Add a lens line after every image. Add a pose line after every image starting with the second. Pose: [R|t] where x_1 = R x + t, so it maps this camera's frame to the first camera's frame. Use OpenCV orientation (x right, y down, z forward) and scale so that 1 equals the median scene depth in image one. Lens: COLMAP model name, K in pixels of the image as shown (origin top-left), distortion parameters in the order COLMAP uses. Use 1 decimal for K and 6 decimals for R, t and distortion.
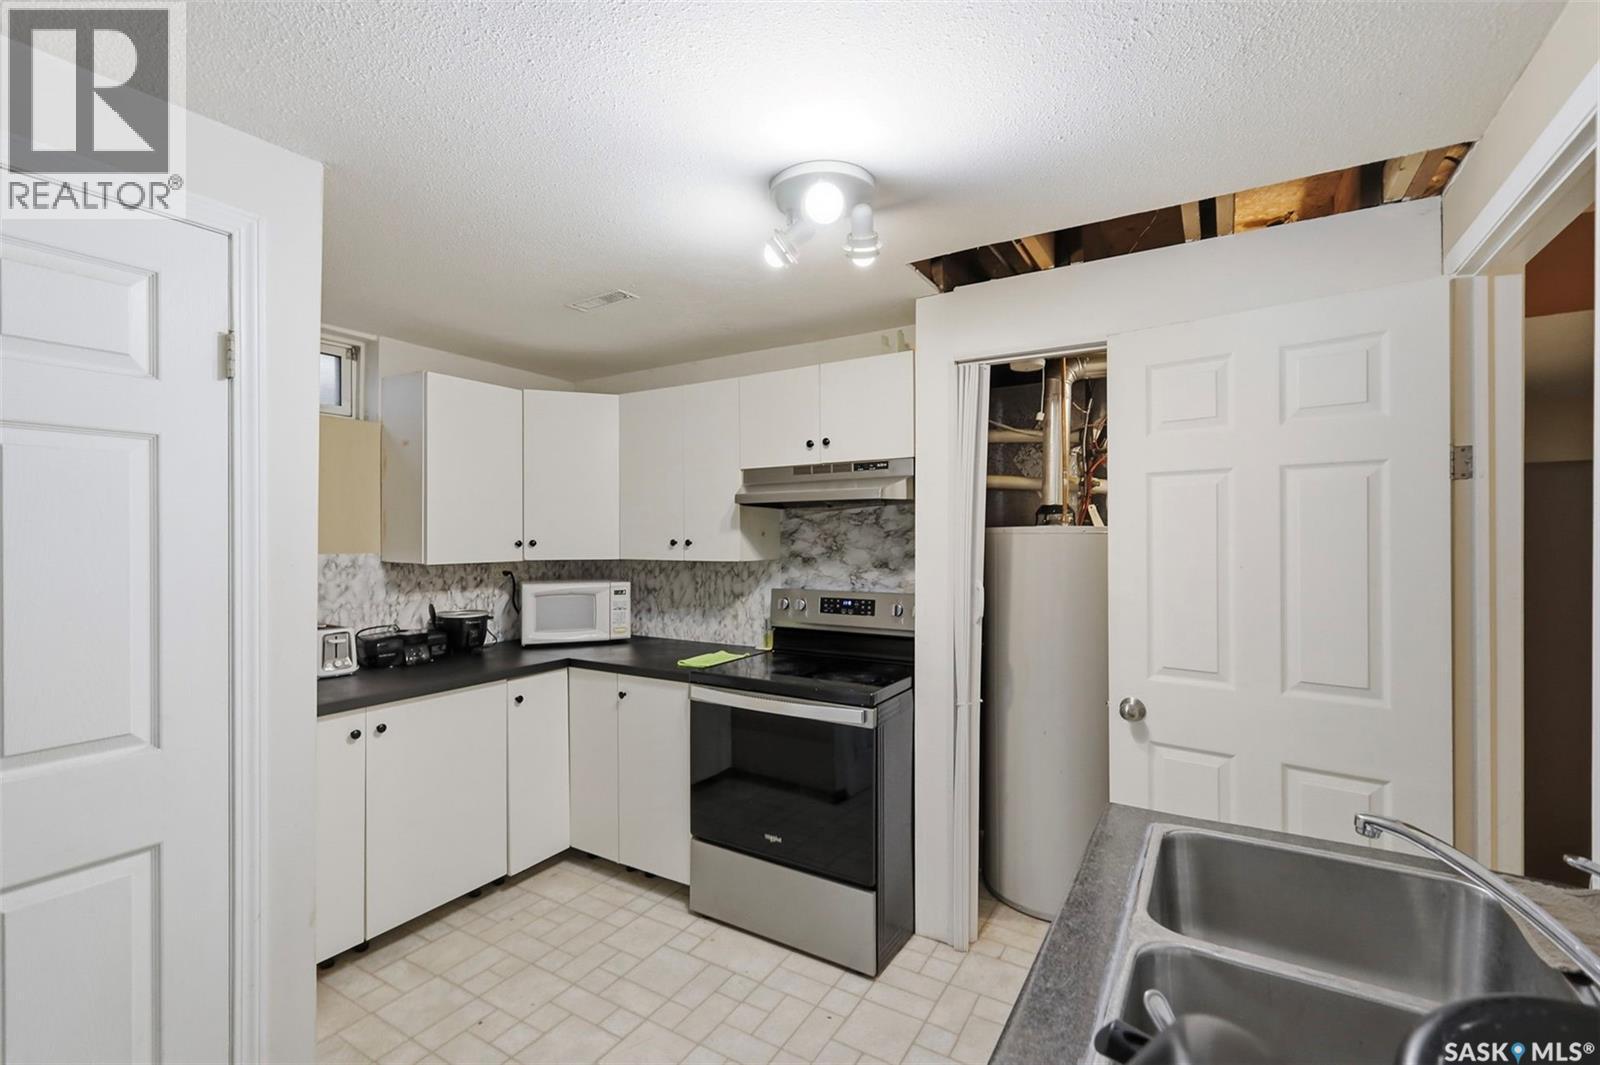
lens RADIAL K [[715.5, 0, 786.6], [0, 715.5, 529.9], [0, 0, 1]] dist [-0.000464, -0.000485]
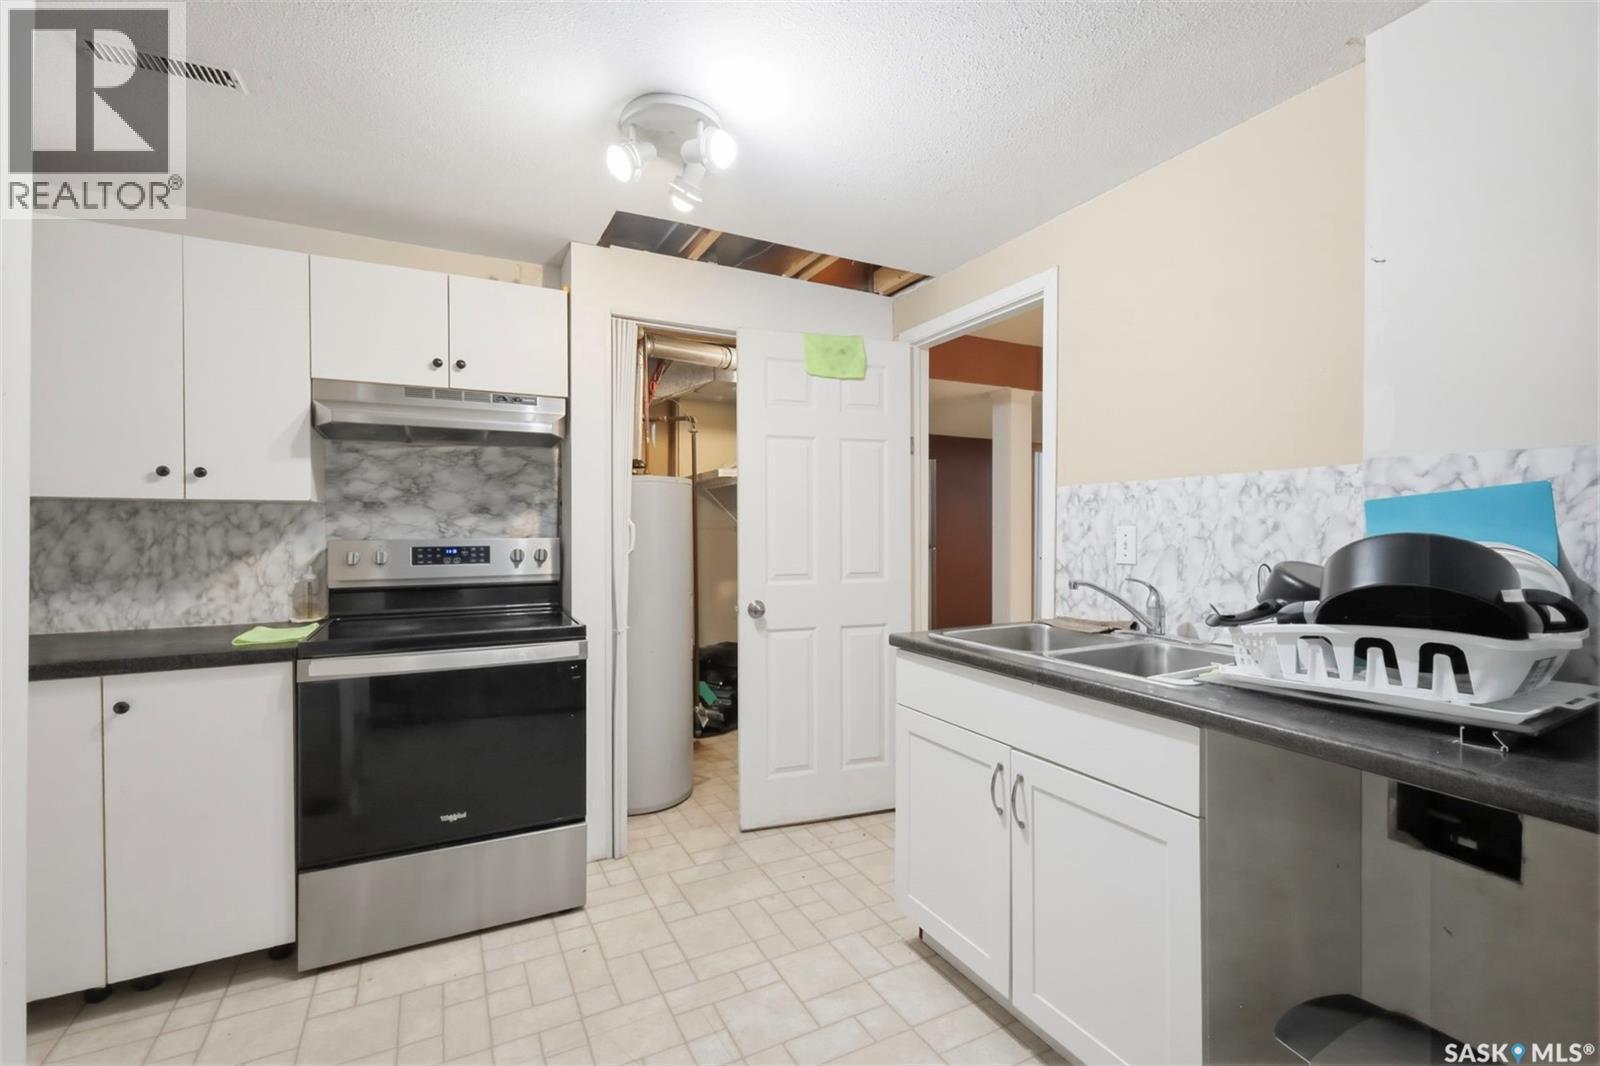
lens RADIAL K [[697.0, 0, 803.9], [0, 697.0, 529.6], [0, 0, 1]] dist [-0.001065, -0.000478]
pose [[0.507585, 0.003239, 0.861596, -0.422903], [-0.004010, 0.999991, -0.001397, 0.072129], [-0.861592, -0.002746, 0.507593, 0.178328]]
